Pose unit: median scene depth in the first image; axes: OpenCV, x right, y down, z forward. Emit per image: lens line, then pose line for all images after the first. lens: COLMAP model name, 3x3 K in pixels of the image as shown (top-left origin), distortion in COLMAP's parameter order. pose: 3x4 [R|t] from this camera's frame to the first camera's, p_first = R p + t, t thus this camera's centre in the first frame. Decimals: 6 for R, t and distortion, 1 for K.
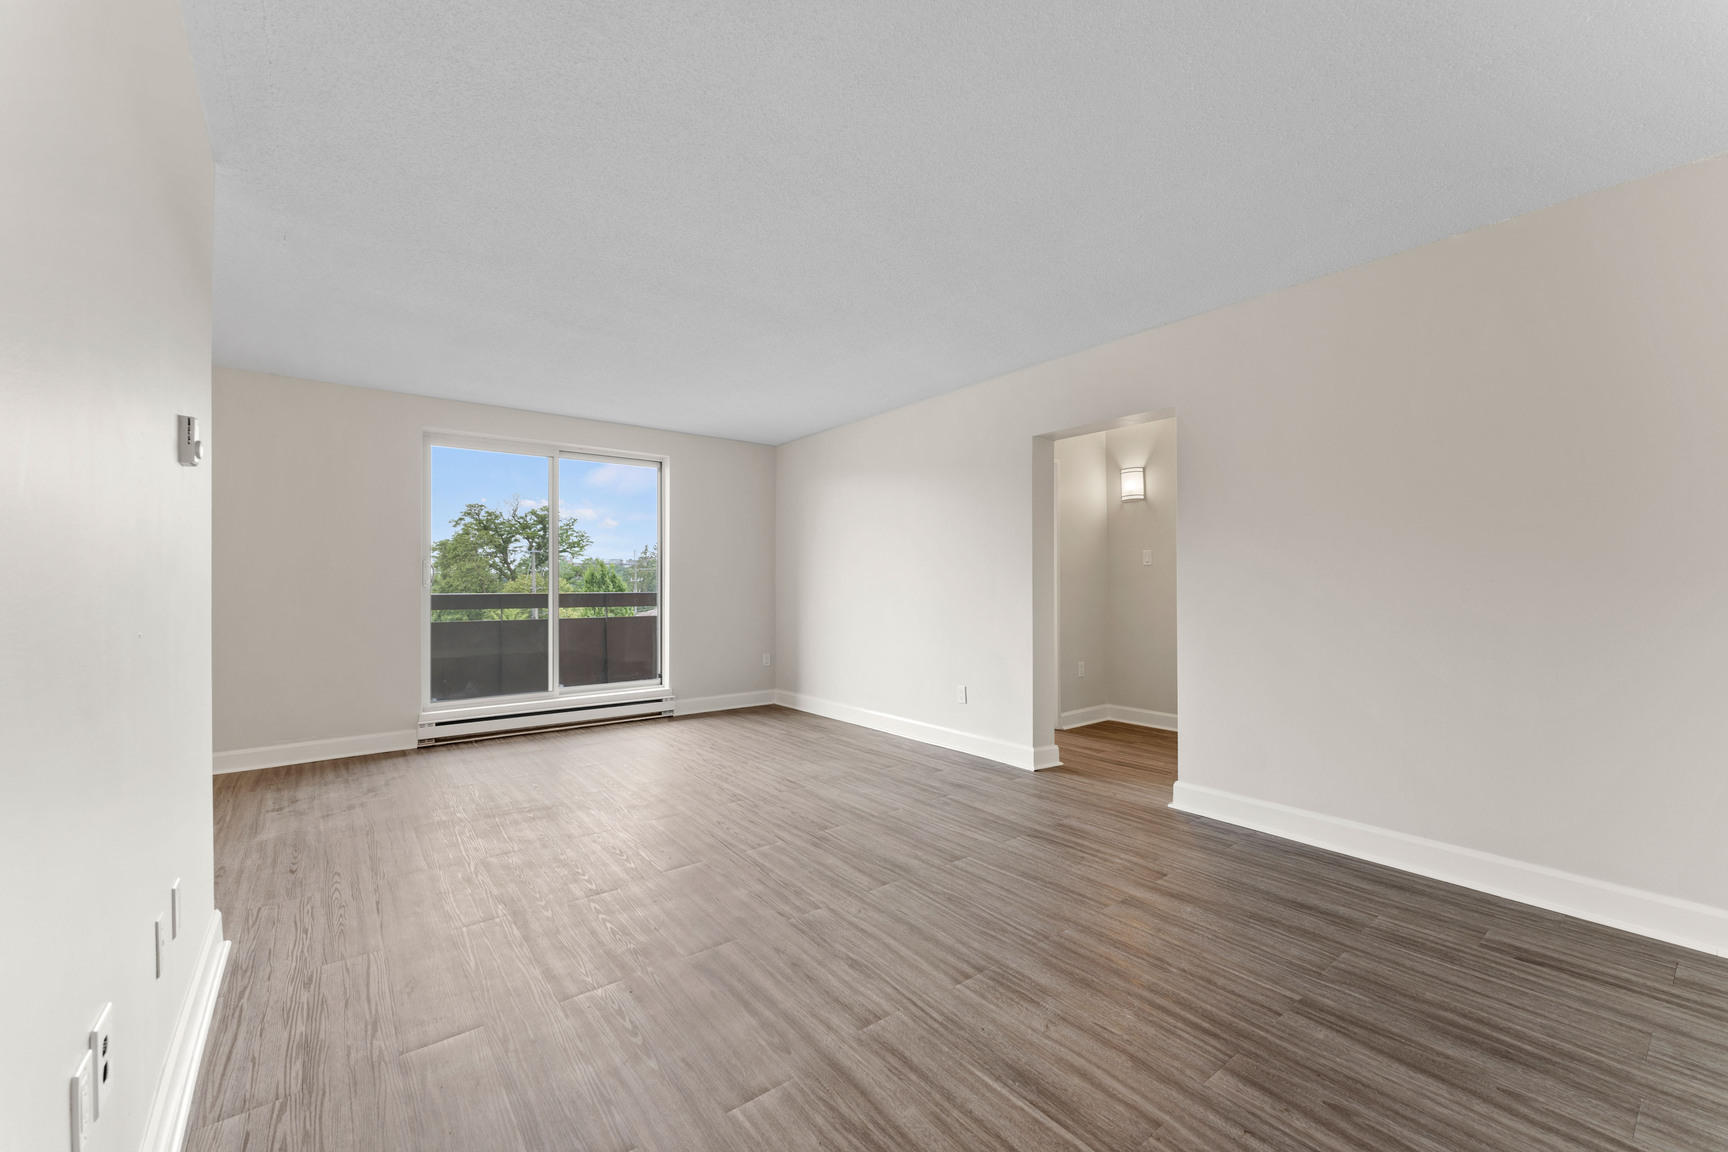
lens RADIAL K [[694.6, 0, 865.2], [0, 694.6, 581.2], [0, 0, 1]] dist [0.000428, 0.000073]
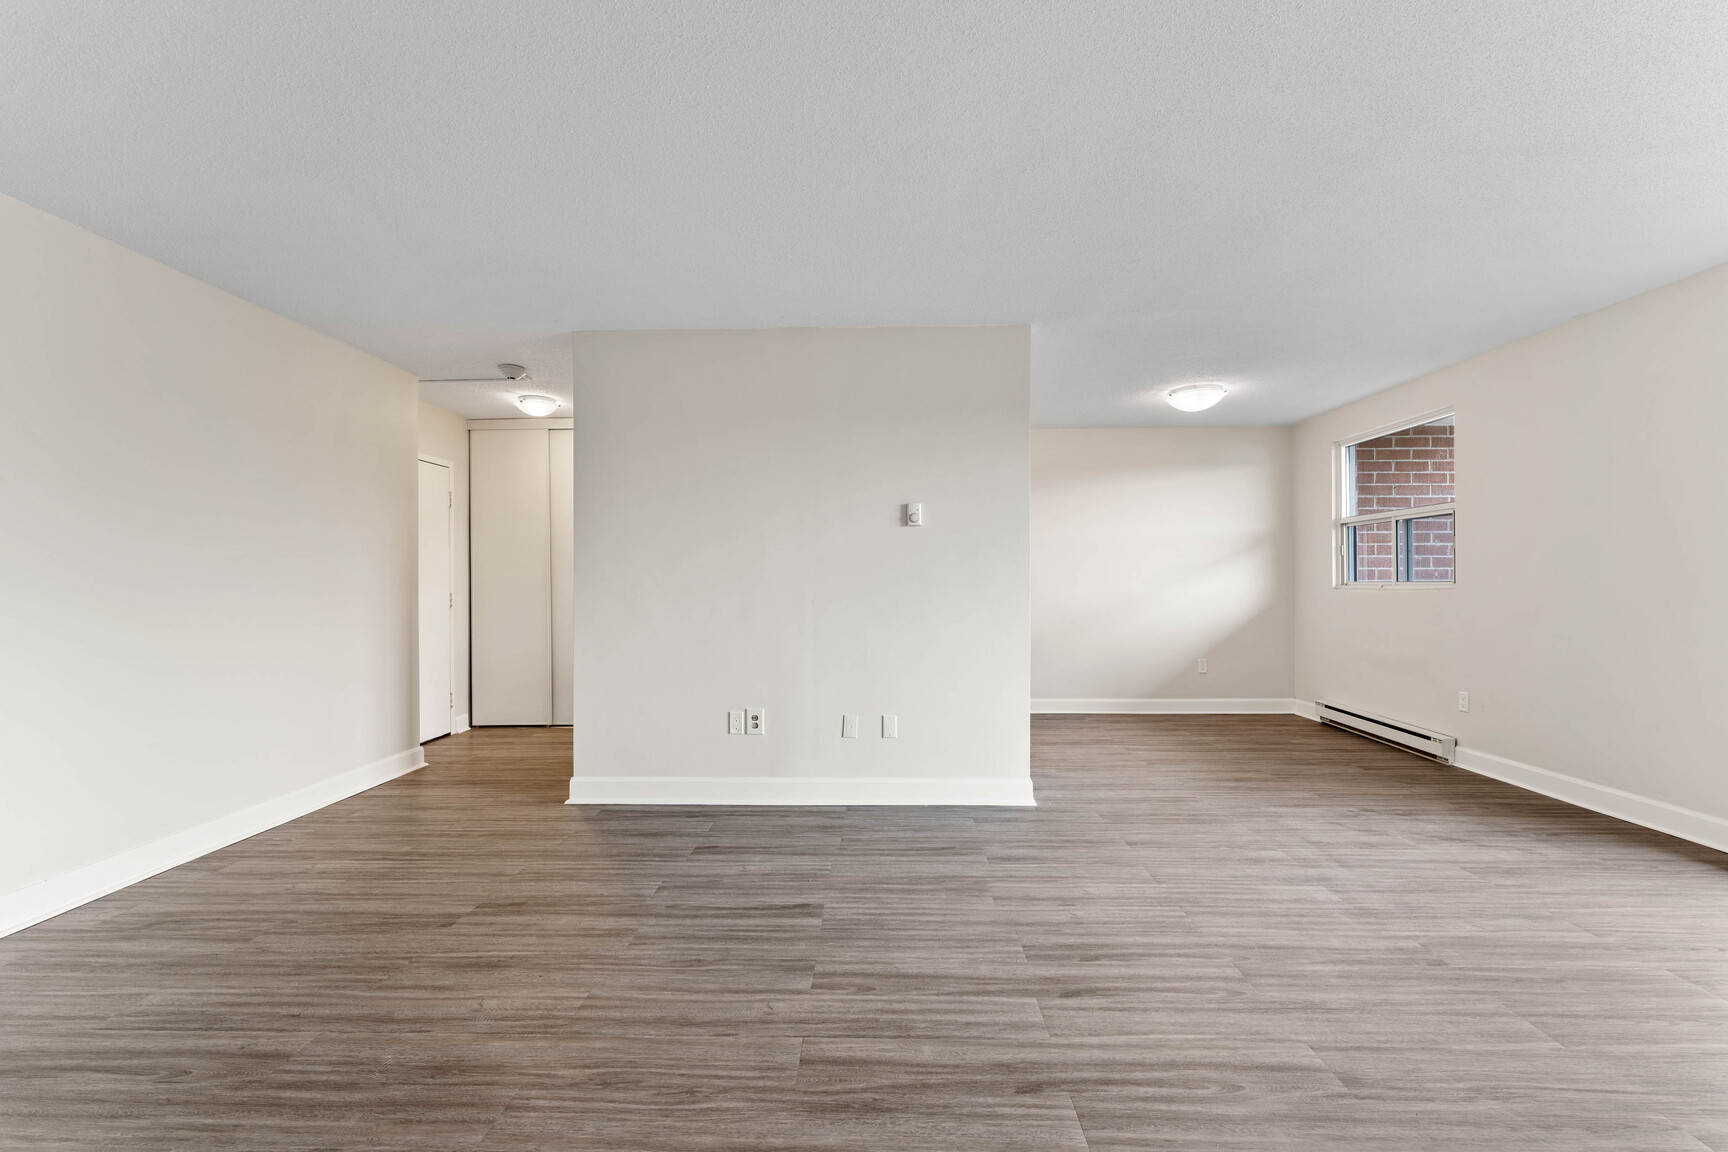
lens RADIAL K [[694.6, 0, 864.2], [0, 694.6, 575.5], [0, 0, 1]] dist [0.000428, 0.000073]
pose [[-0.641790, -0.001345, -0.766880, 0.346371], [0.008358, 0.999927, -0.008748, 0.001273], [0.766835, -0.012024, -0.641731, 1.056951]]
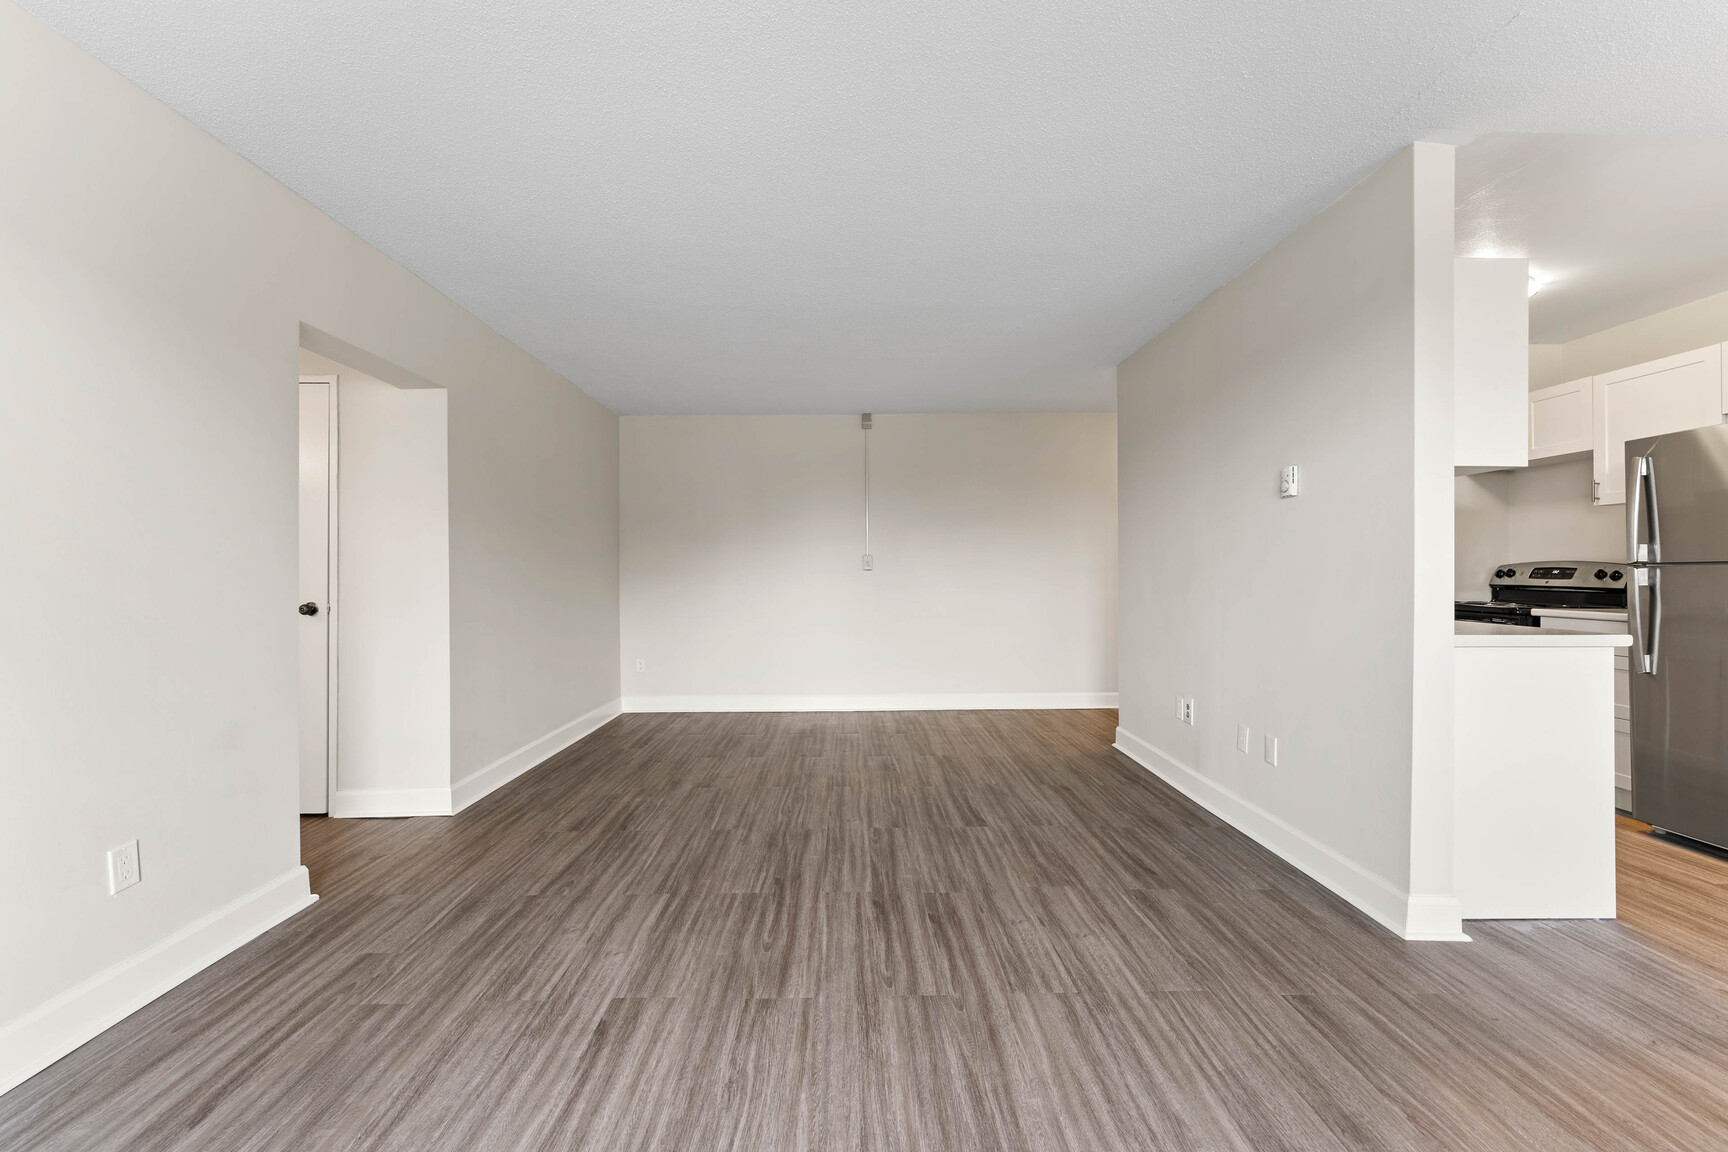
lens RADIAL K [[694.6, 0, 853.2], [0, 694.6, 585.1], [0, 0, 1]] dist [0.000428, 0.000073]
pose [[-0.790985, -0.003973, 0.611823, -0.547534], [0.007335, 0.999845, 0.015975, 0.001839], [-0.611792, 0.017123, -0.790833, 1.367079]]
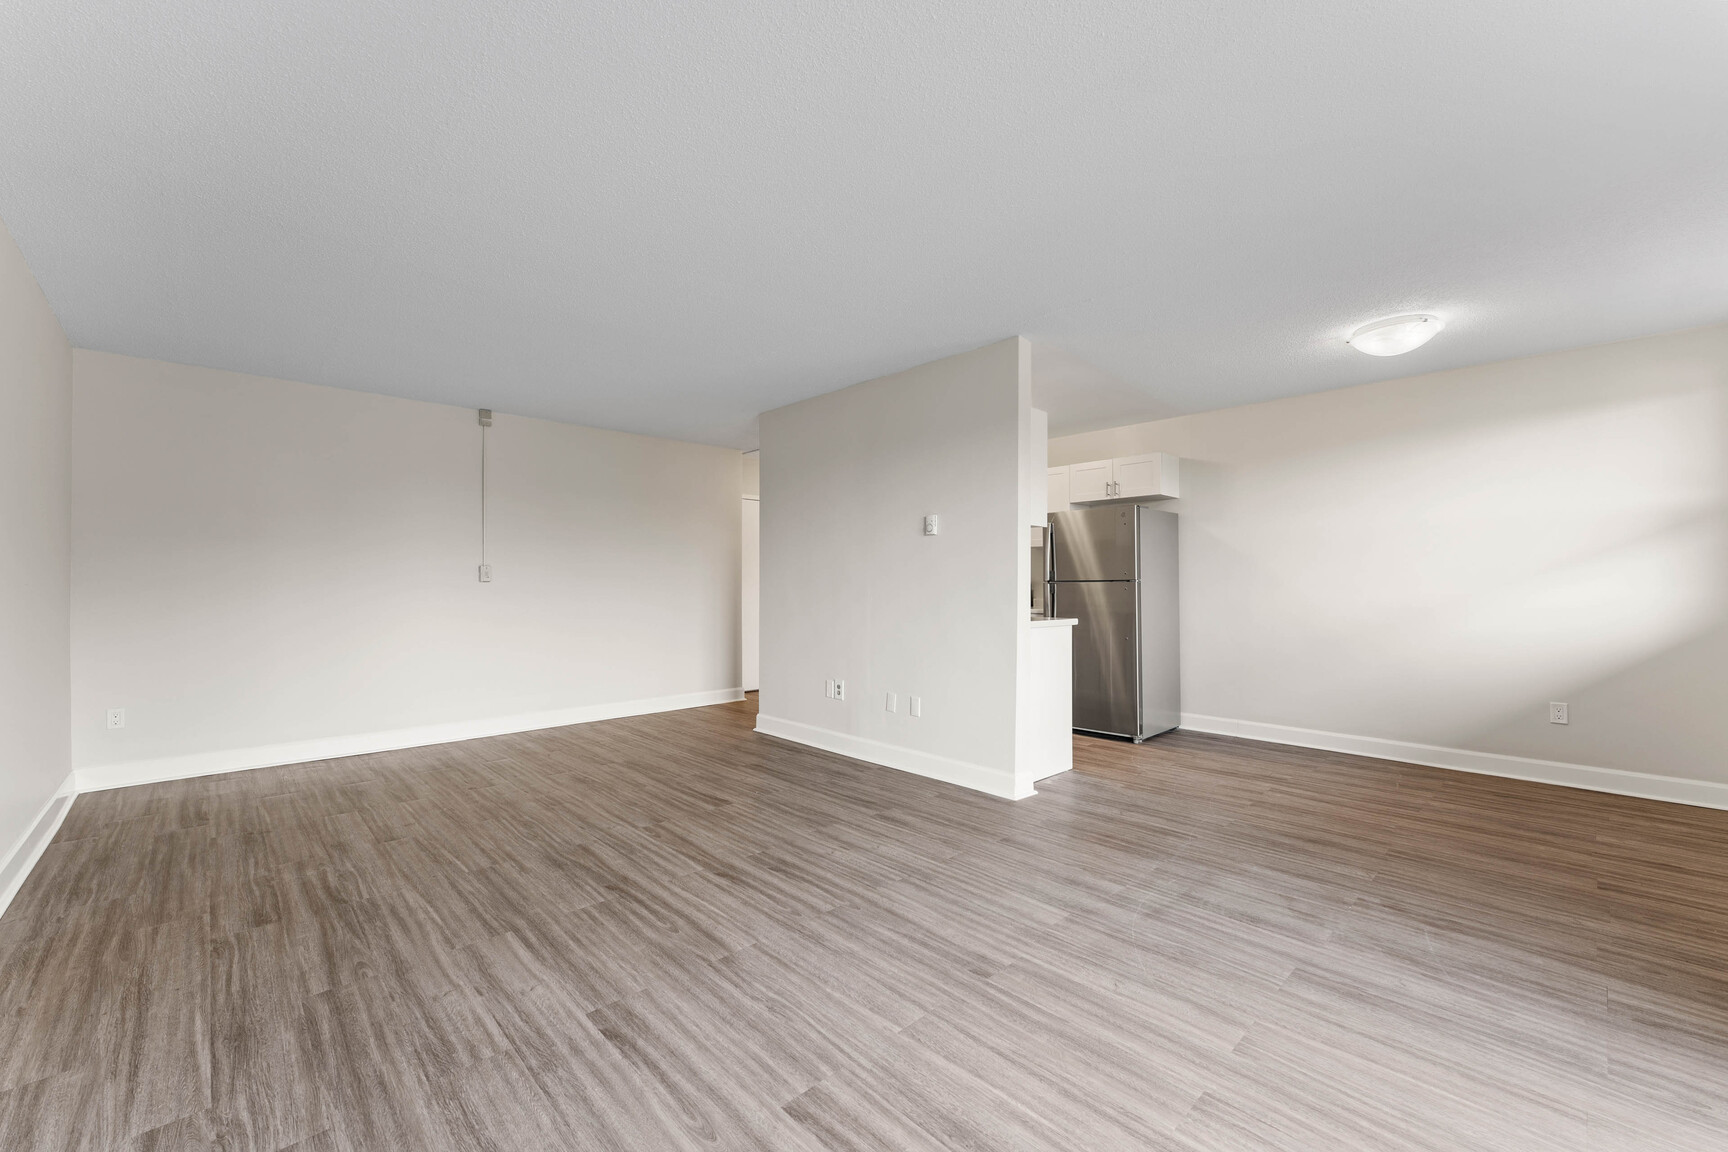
lens RADIAL K [[694.6, 0, 863.7], [0, 694.6, 574.6], [0, 0, 1]] dist [0.000428, 0.000073]
pose [[-0.995637, 0.001826, -0.093293, -0.245030], [0.003089, 0.999906, -0.013389, 0.002478], [0.093260, -0.013619, -0.995549, 1.602317]]
